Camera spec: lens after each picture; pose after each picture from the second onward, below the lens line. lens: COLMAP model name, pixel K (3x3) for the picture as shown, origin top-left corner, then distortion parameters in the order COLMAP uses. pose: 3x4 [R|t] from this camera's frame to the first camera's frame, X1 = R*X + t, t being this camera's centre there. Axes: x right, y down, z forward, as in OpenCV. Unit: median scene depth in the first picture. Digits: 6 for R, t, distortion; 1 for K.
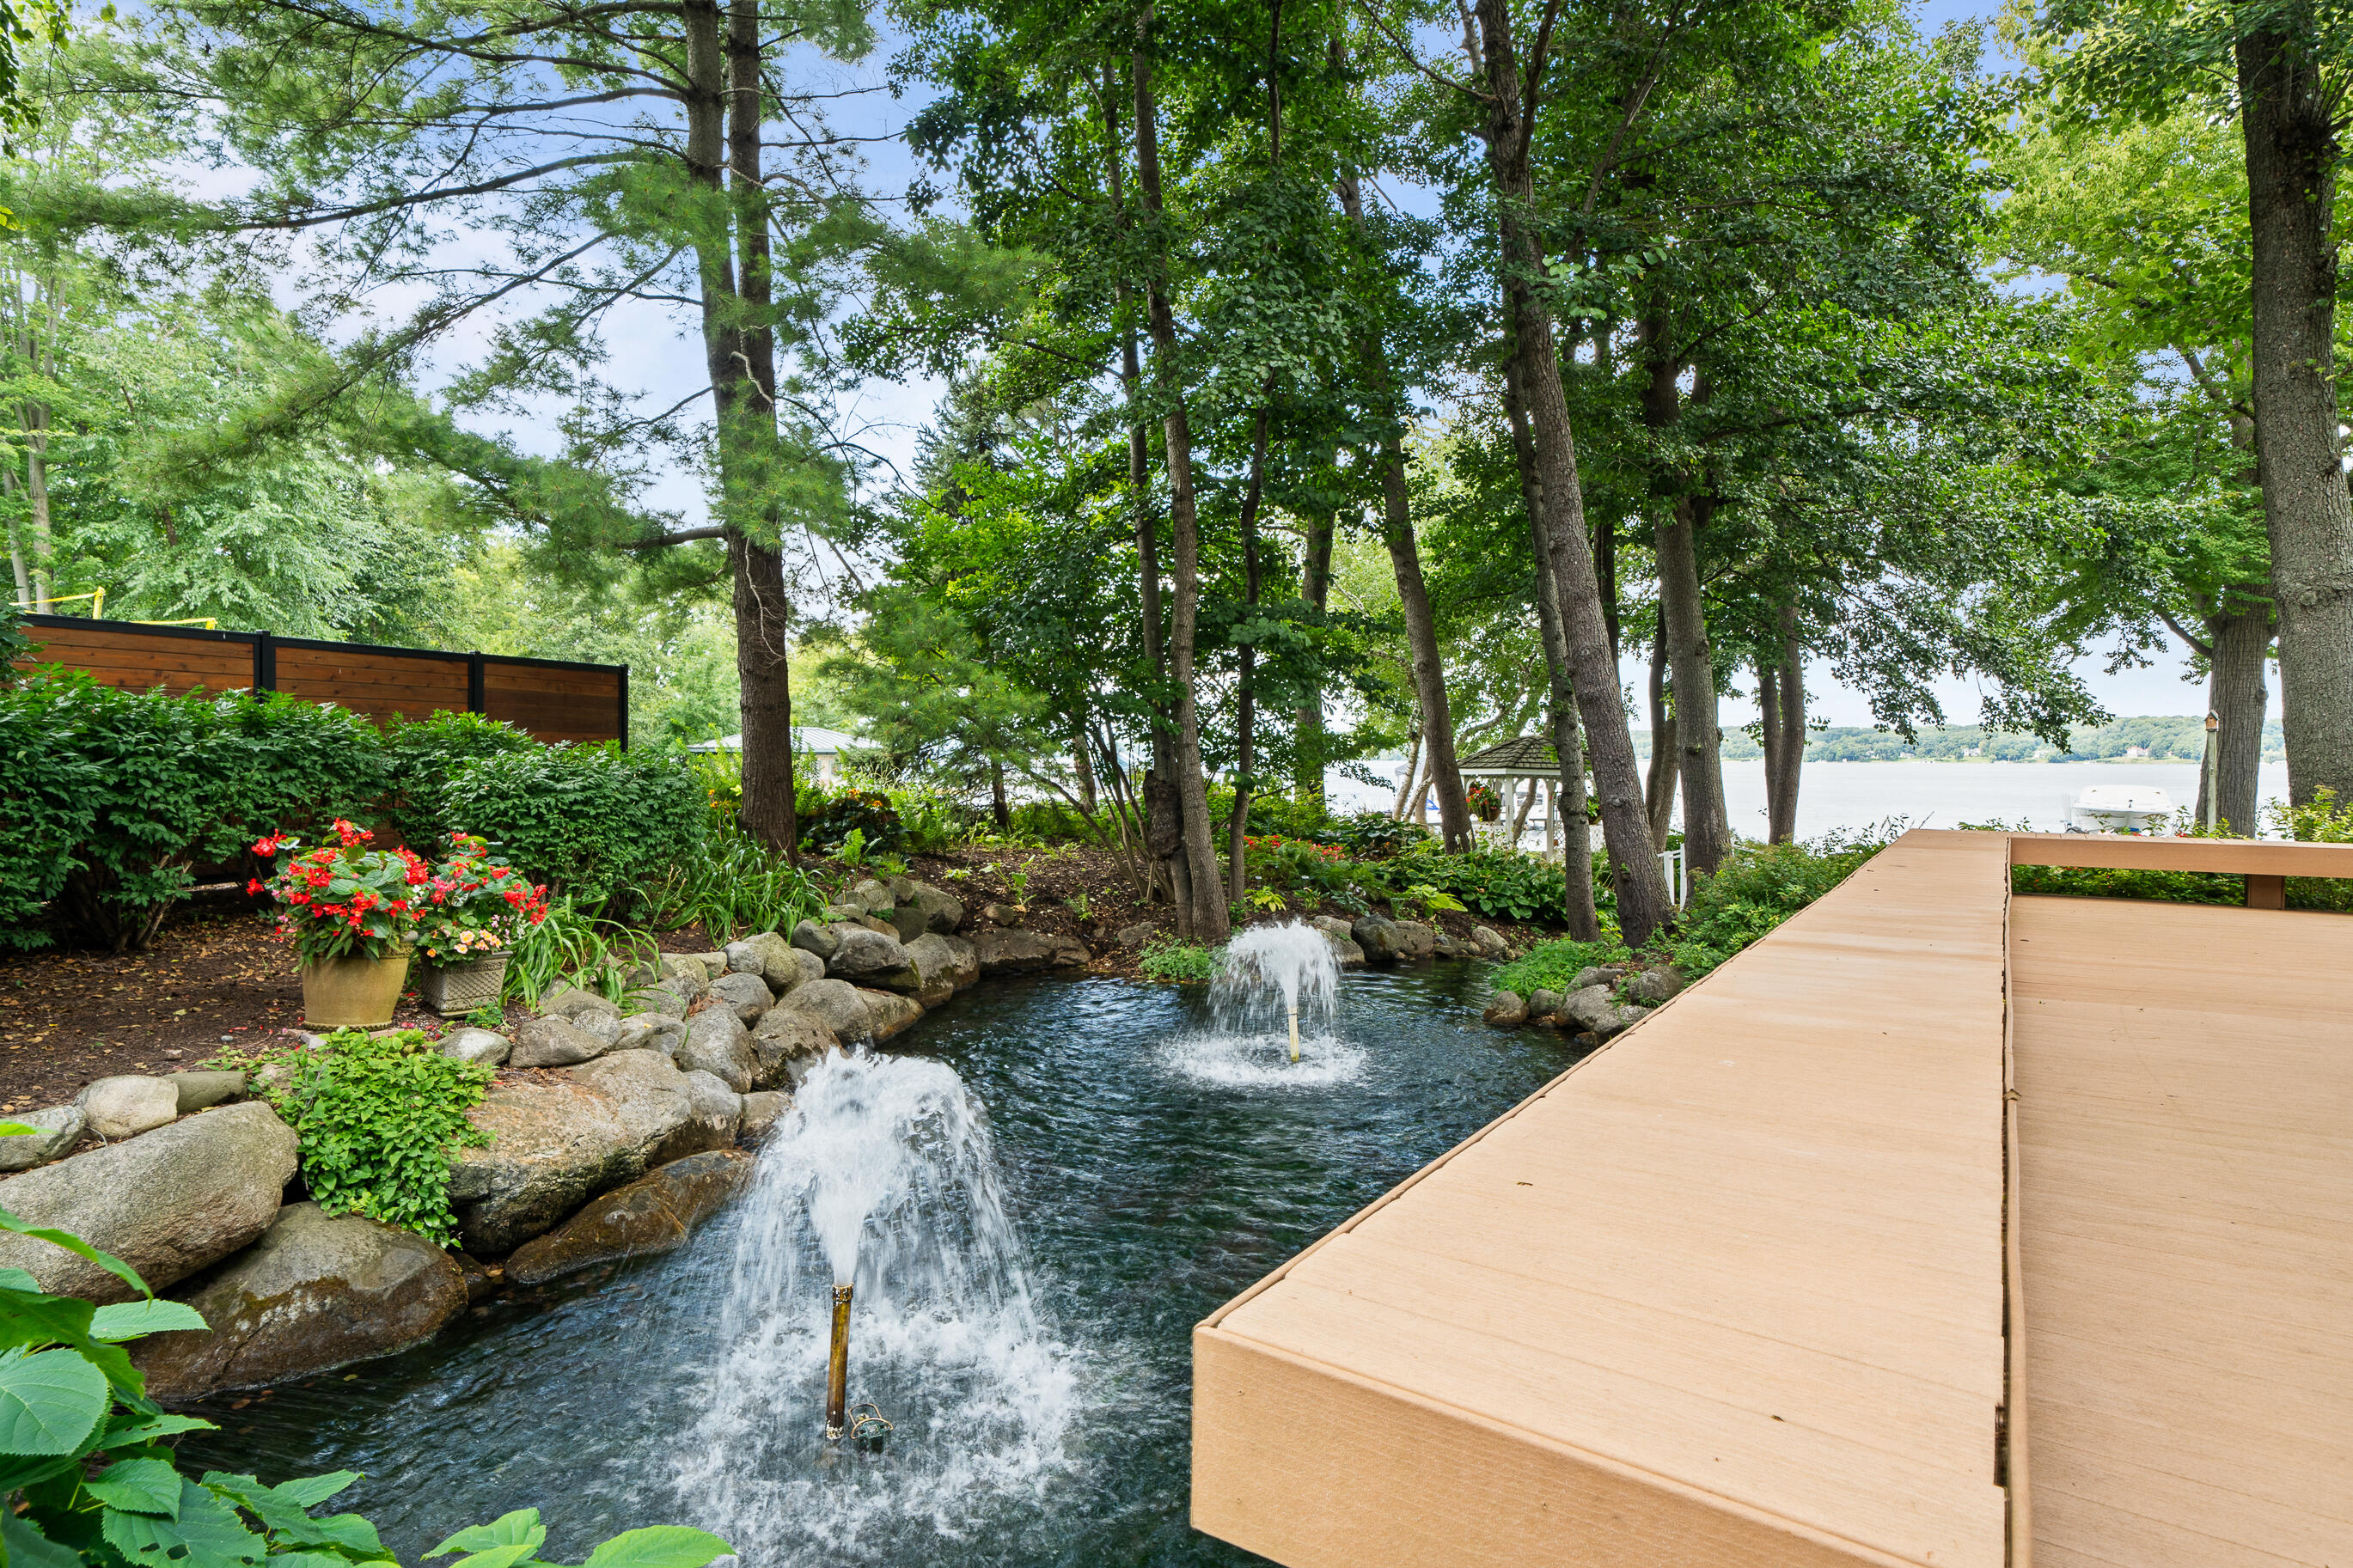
lens RADIAL K [[1261.4, 0, 1171.5], [0, 1261.4, 784.5], [0, 0, 1]] dist [0.024161, 0.001810]
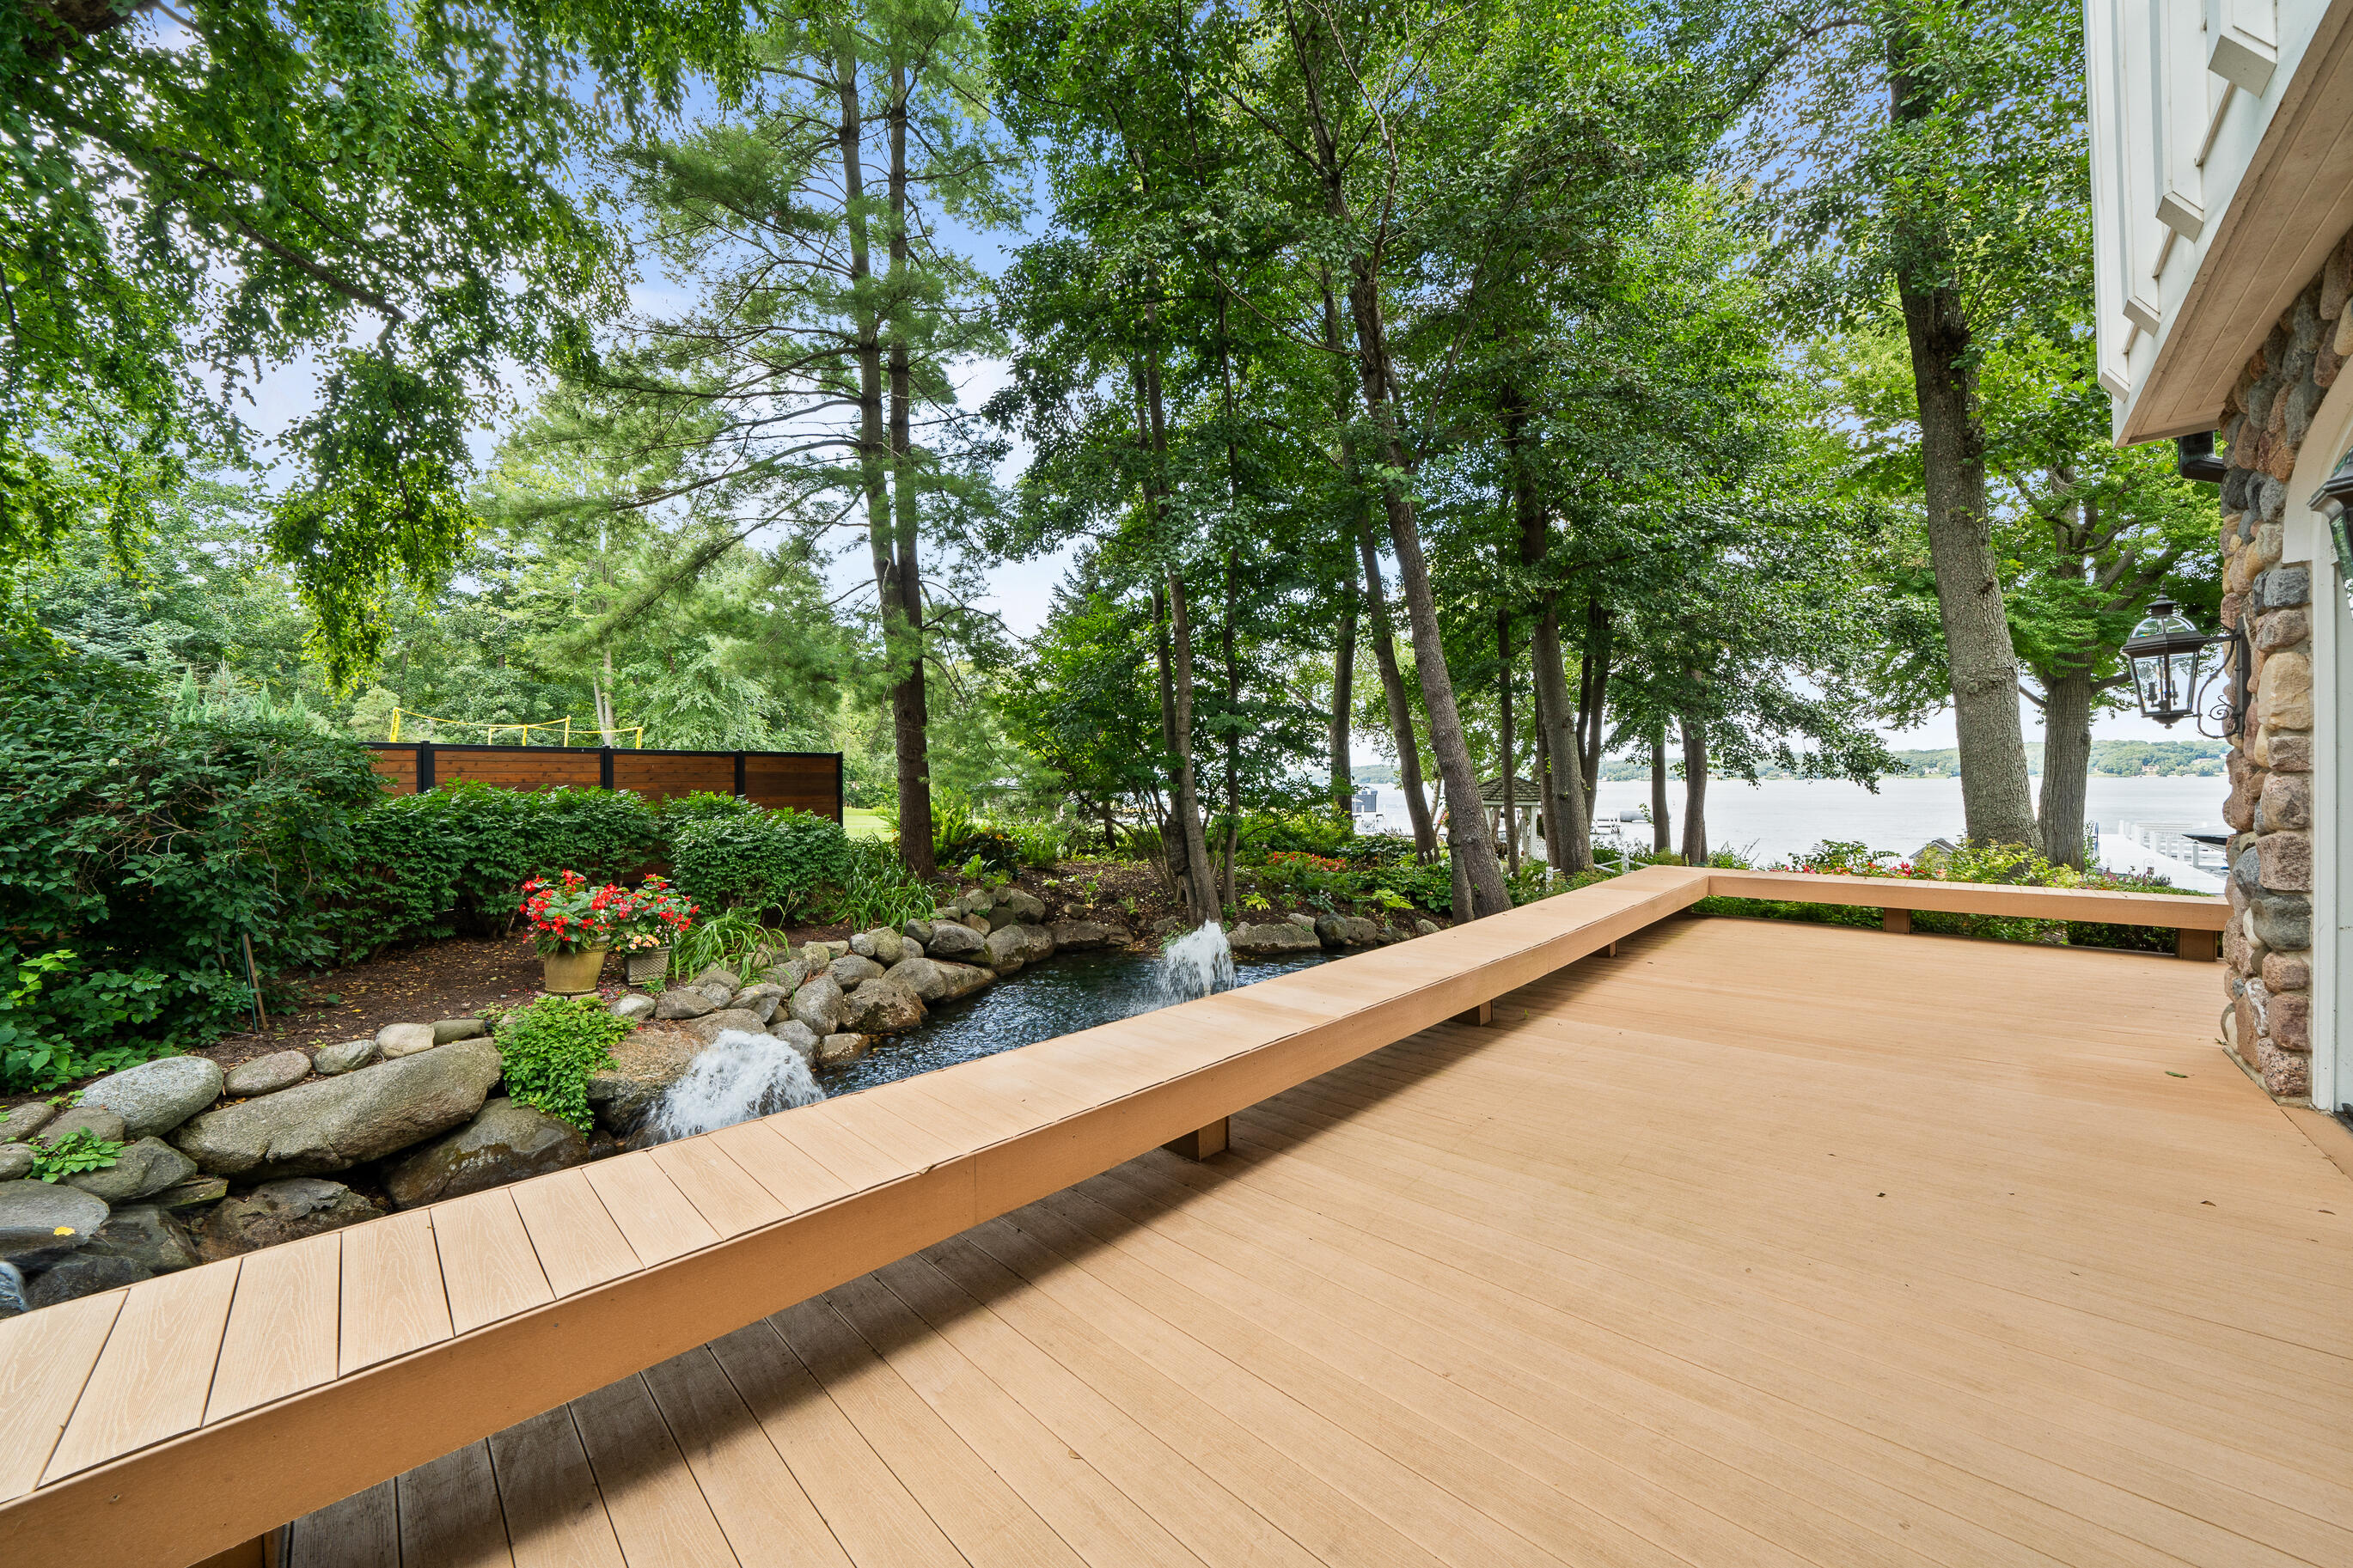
lens RADIAL K [[860.7, 0, 1173.5], [0, 860.7, 792.6], [0, 0, 1]] dist [-0.017884, 0.001204]
pose [[0.983557, -0.011484, -0.180231, 0.221925], [0.009963, 0.999907, -0.009340, -0.035744], [0.180322, 0.007391, 0.983580, 0.010787]]
